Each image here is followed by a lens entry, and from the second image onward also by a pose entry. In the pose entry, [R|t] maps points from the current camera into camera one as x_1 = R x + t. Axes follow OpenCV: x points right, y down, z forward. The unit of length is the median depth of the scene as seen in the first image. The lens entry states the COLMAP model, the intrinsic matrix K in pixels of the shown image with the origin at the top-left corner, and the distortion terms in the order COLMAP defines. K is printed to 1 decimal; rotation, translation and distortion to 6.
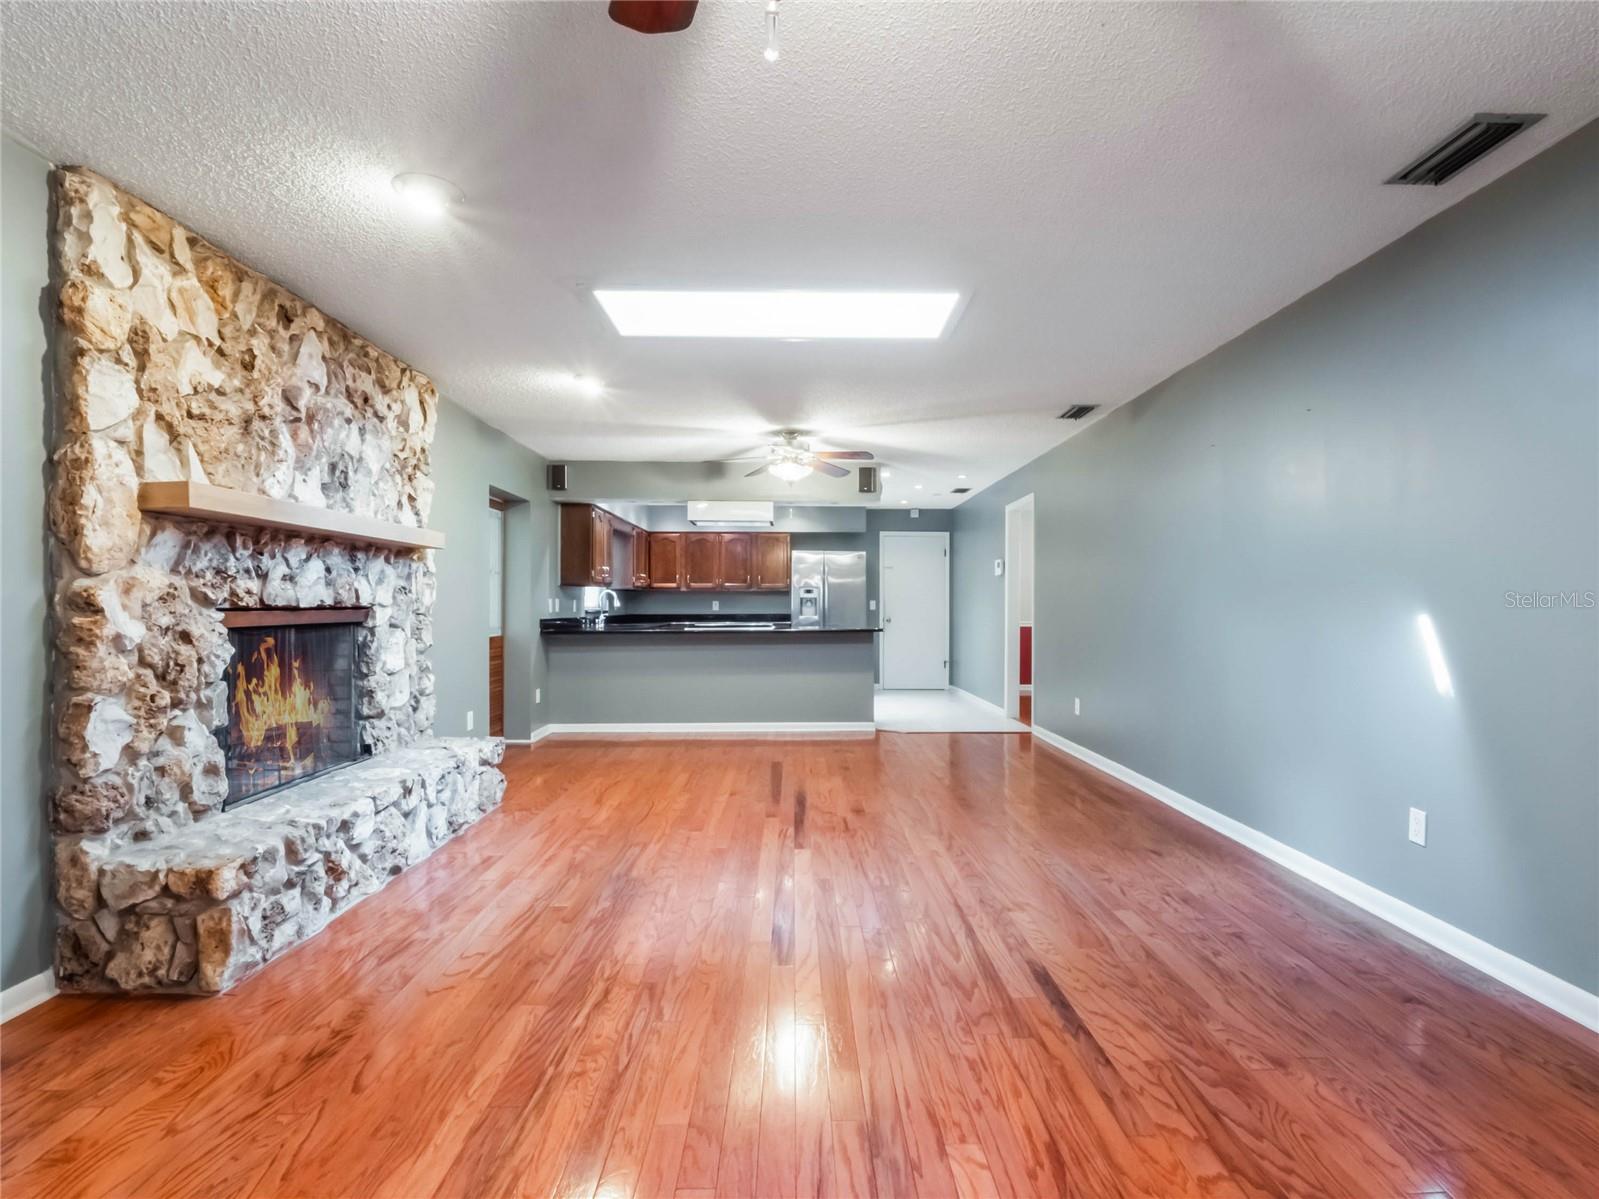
lens RADIAL K [[786.9, 0, 803.3], [0, 786.9, 601.8], [0, 0, 1]] dist [-0.000652, -0.009611]
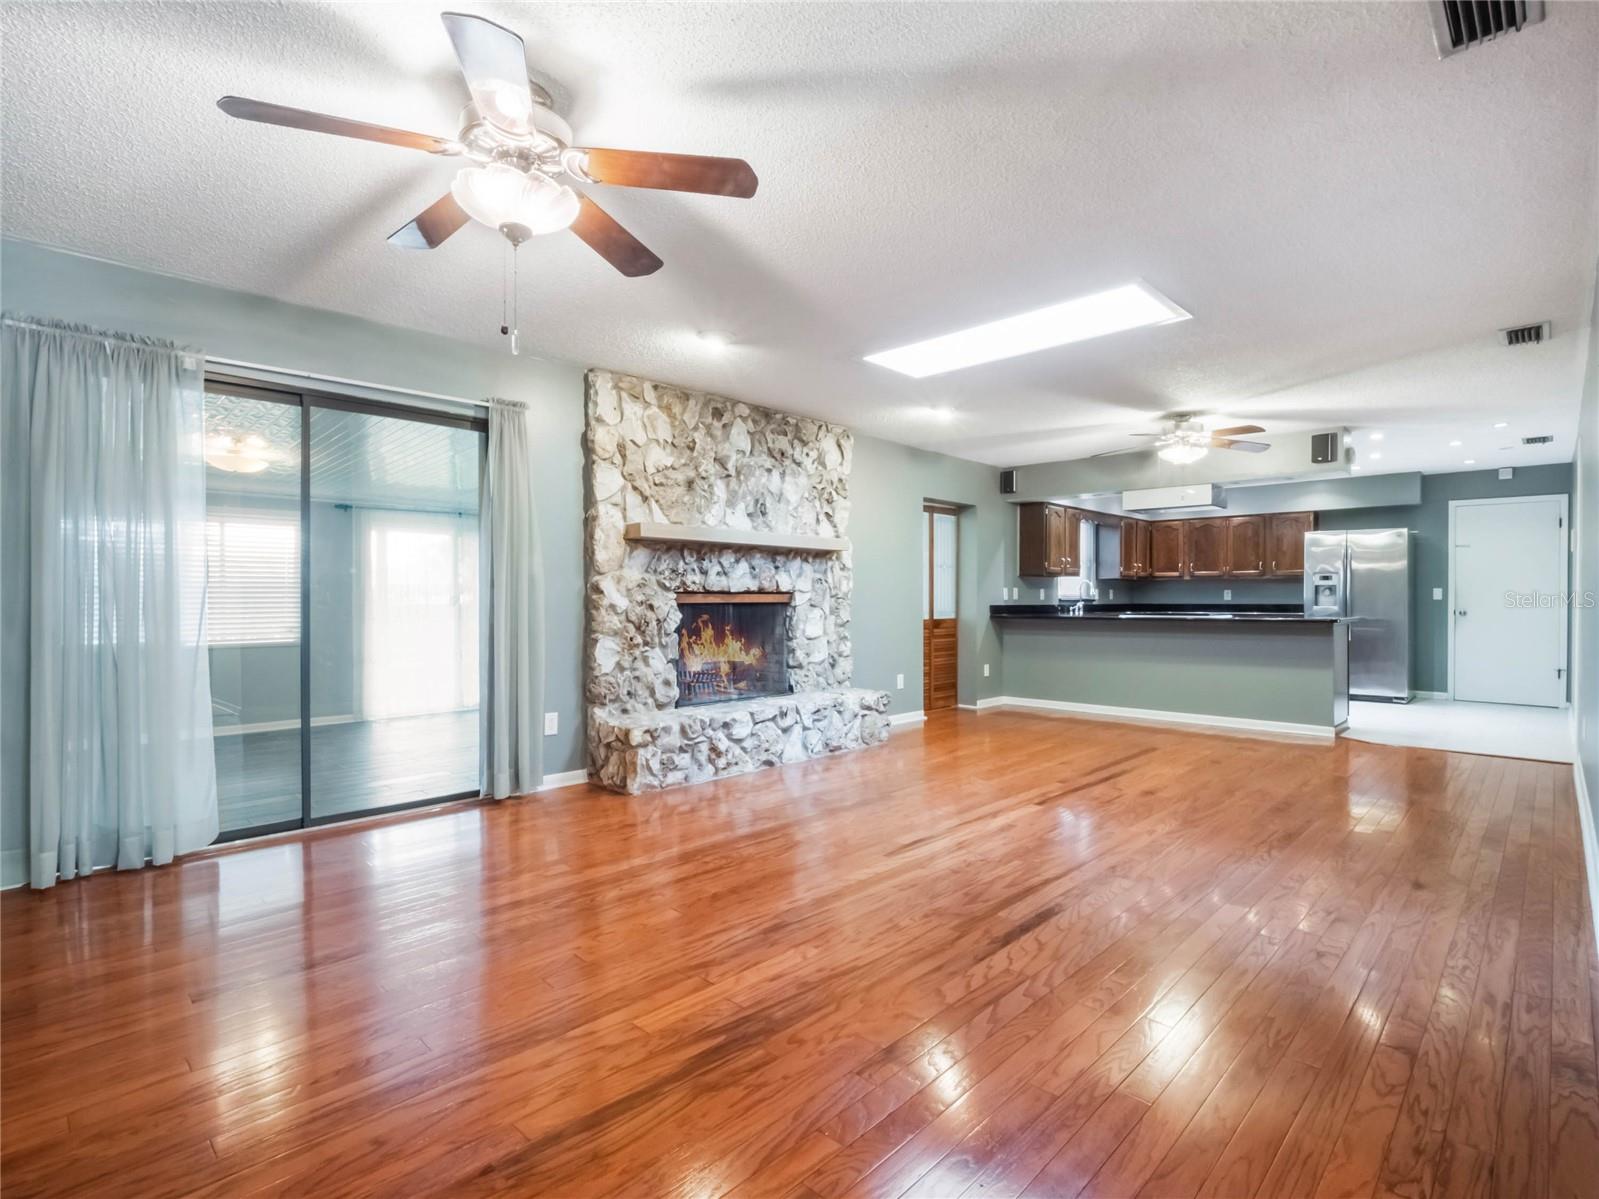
lens RADIAL K [[778.0, 0, 816.3], [0, 778.0, 601.4], [0, 0, 1]] dist [-0.013562, -0.000631]
pose [[0.714055, 0.003461, -0.700081, 0.544390], [0.002183, 0.999972, 0.007170, 0.013975], [0.700086, -0.006648, 0.714028, -0.013690]]
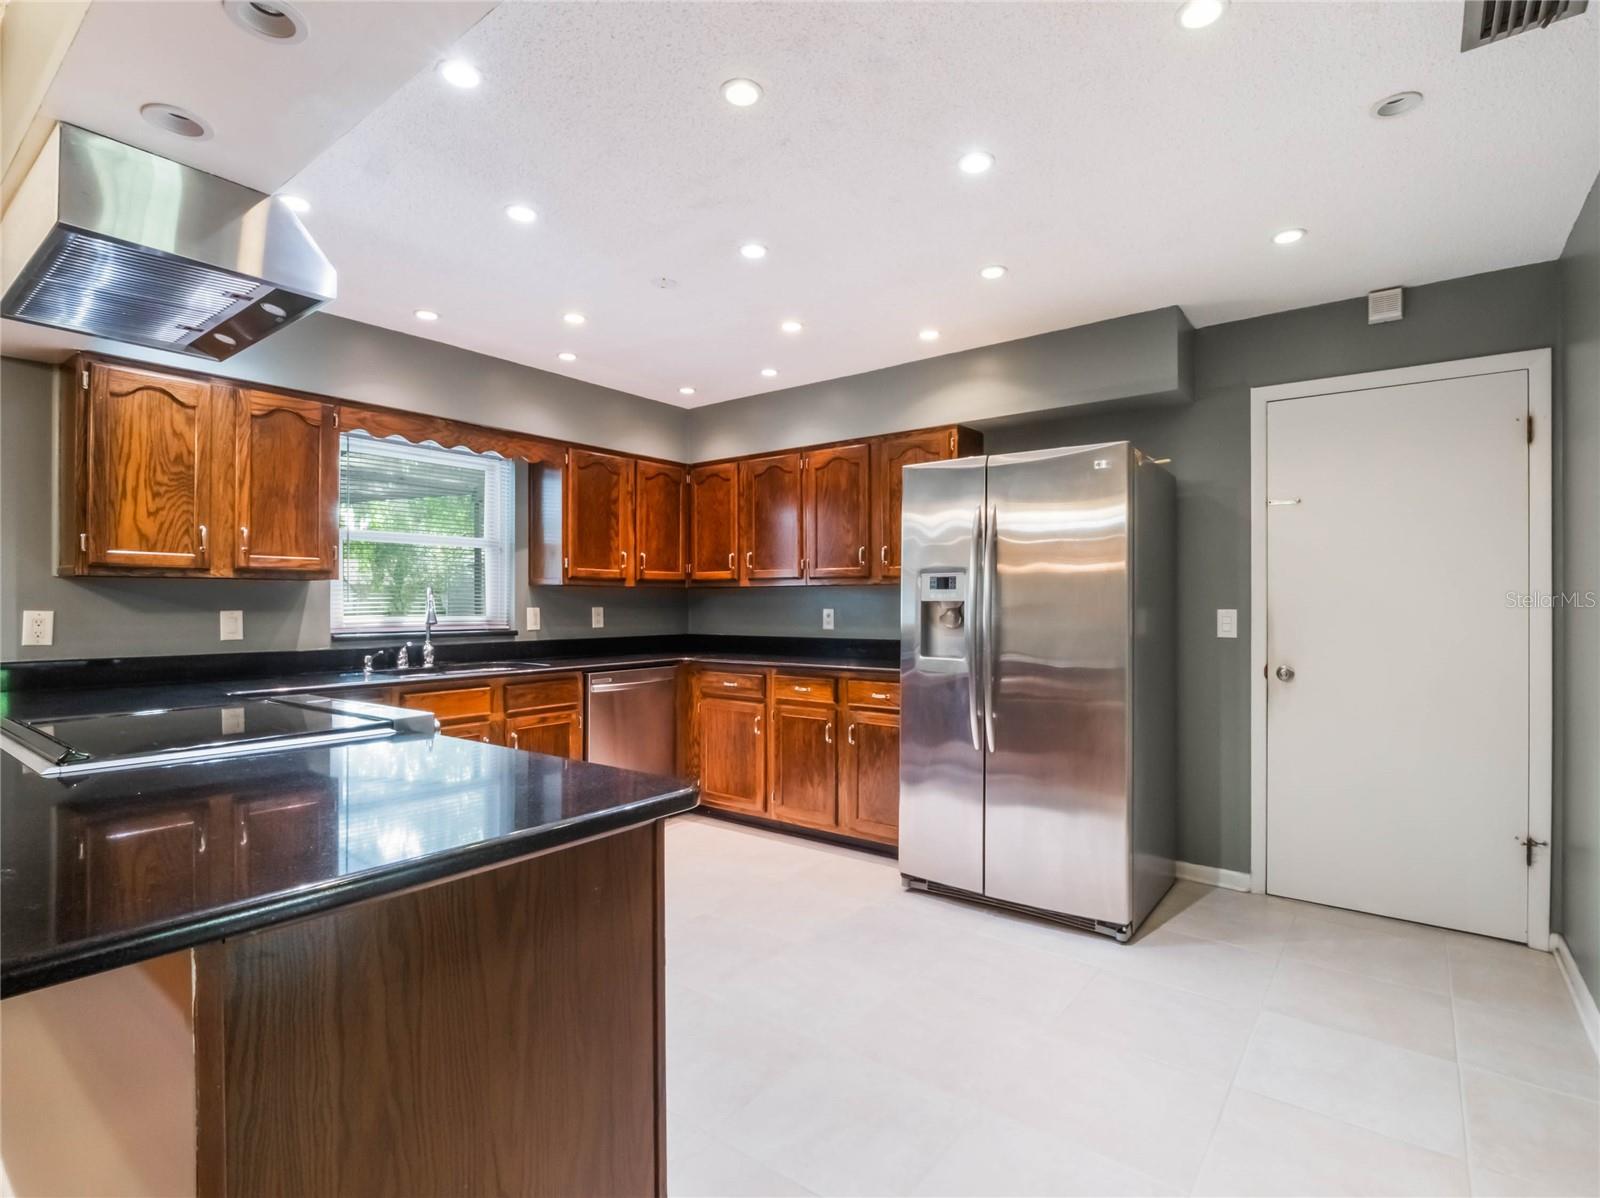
lens RADIAL K [[800.0, 0, 792.6], [0, 800.0, 600.7], [0, 0, 1]] dist [-0.013460, -0.000868]
pose [[0.783590, -0.002473, -0.621274, 0.441023], [0.003198, 0.999995, 0.000053, -0.016318], [0.621271, -0.002029, 0.783593, 1.868067]]
